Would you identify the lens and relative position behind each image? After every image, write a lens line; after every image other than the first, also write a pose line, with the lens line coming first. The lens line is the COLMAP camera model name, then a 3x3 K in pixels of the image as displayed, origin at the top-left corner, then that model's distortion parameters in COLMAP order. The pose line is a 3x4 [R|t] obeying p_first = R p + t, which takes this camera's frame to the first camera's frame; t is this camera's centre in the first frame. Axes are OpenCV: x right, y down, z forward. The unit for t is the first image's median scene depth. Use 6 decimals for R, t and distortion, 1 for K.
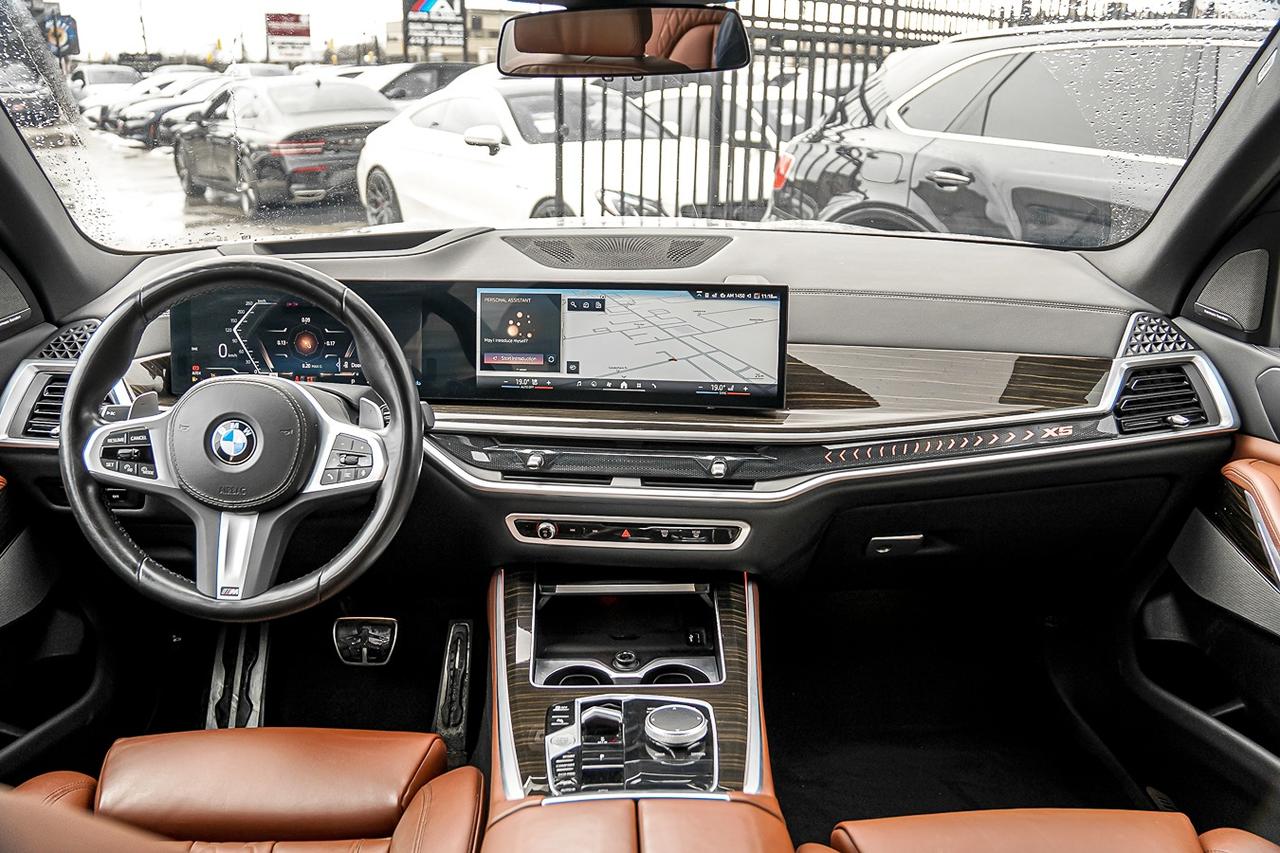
lens RADIAL K [[1011.9, 0, 633.9], [0, 1011.9, 426.5], [0, 0, 1]] dist [-0.135315, 0.104416]
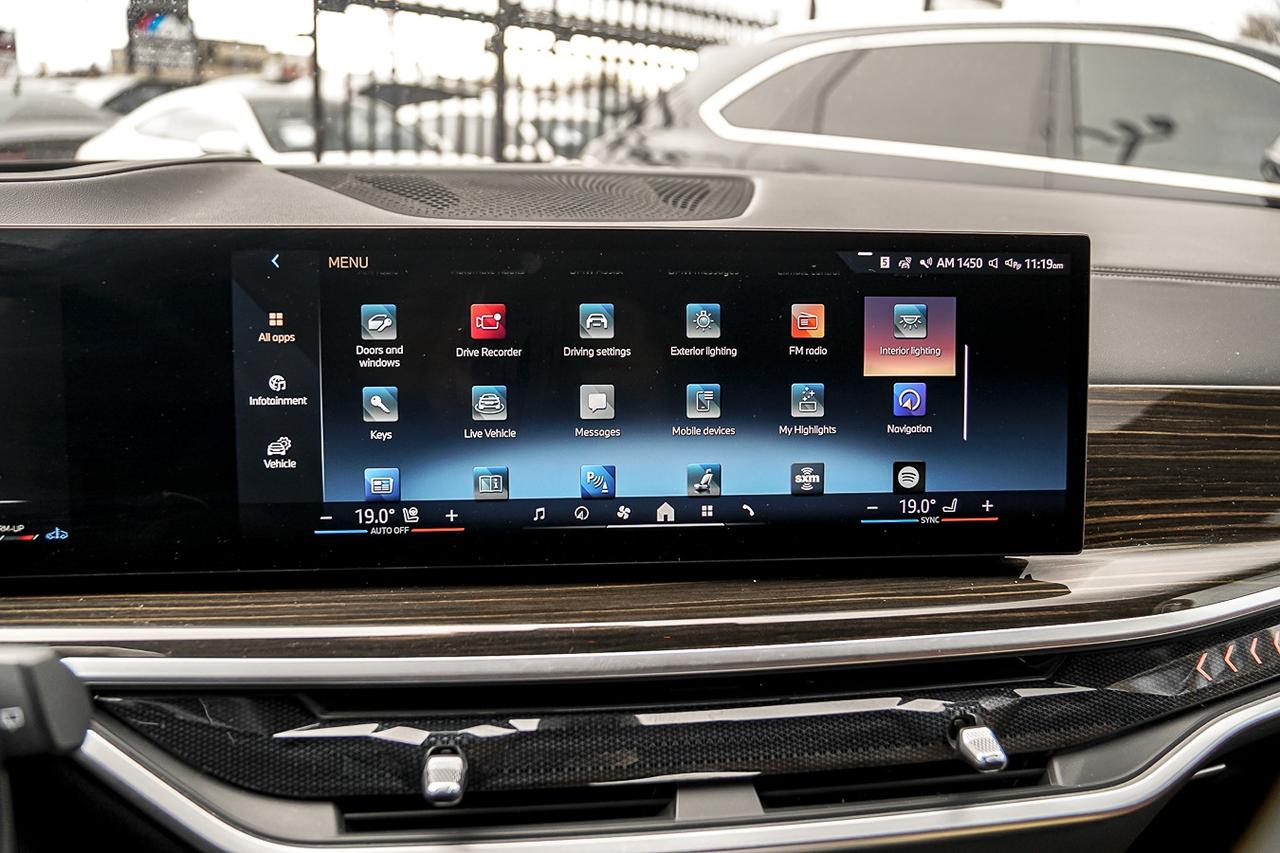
lens RADIAL K [[1011.9, 0, 633.9], [0, 1011.9, 426.5], [0, 0, 1]] dist [-0.135315, 0.104416]
pose [[0.971085, -0.040923, 0.235202, -0.102492], [0.048603, 0.998455, -0.026949, -0.060885], [-0.233736, 0.037601, 0.971573, 0.633014]]
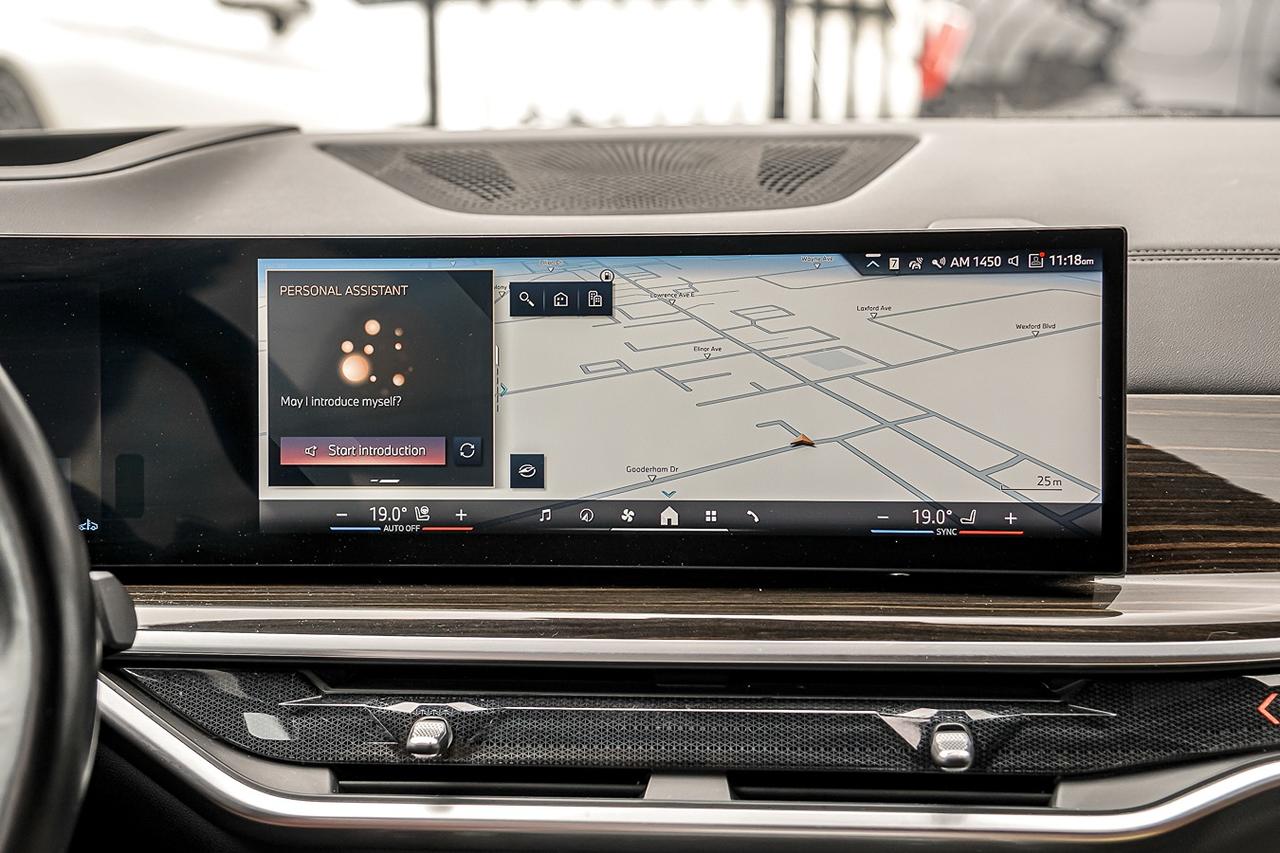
lens RADIAL K [[2215.1, 0, 632.9], [0, 2215.1, 426.5], [0, 0, 1]] dist [0.266722, 0.084982]
pose [[0.999638, -0.021230, 0.016553, -0.034603], [0.022733, 0.995061, -0.096632, 0.003641], [-0.014420, 0.096973, 0.995183, 0.198660]]
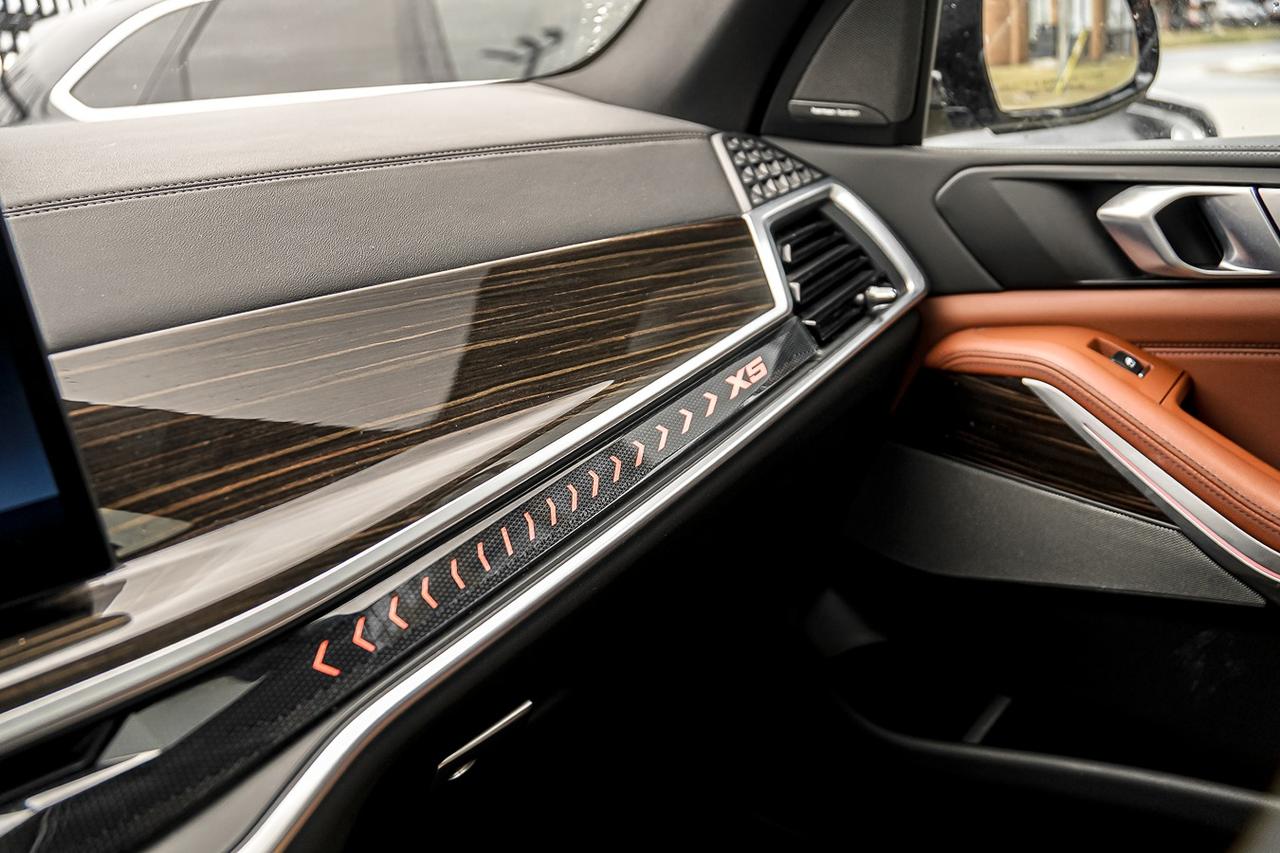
lens RADIAL K [[1011.9, 0, 633.9], [0, 1011.9, 426.5], [0, 0, 1]] dist [-0.135315, 0.104416]
pose [[0.724480, -0.303659, 0.618806, 0.091288], [0.312749, 0.944820, 0.097483, -0.034500], [-0.614262, 0.122906, 0.779472, 0.654775]]
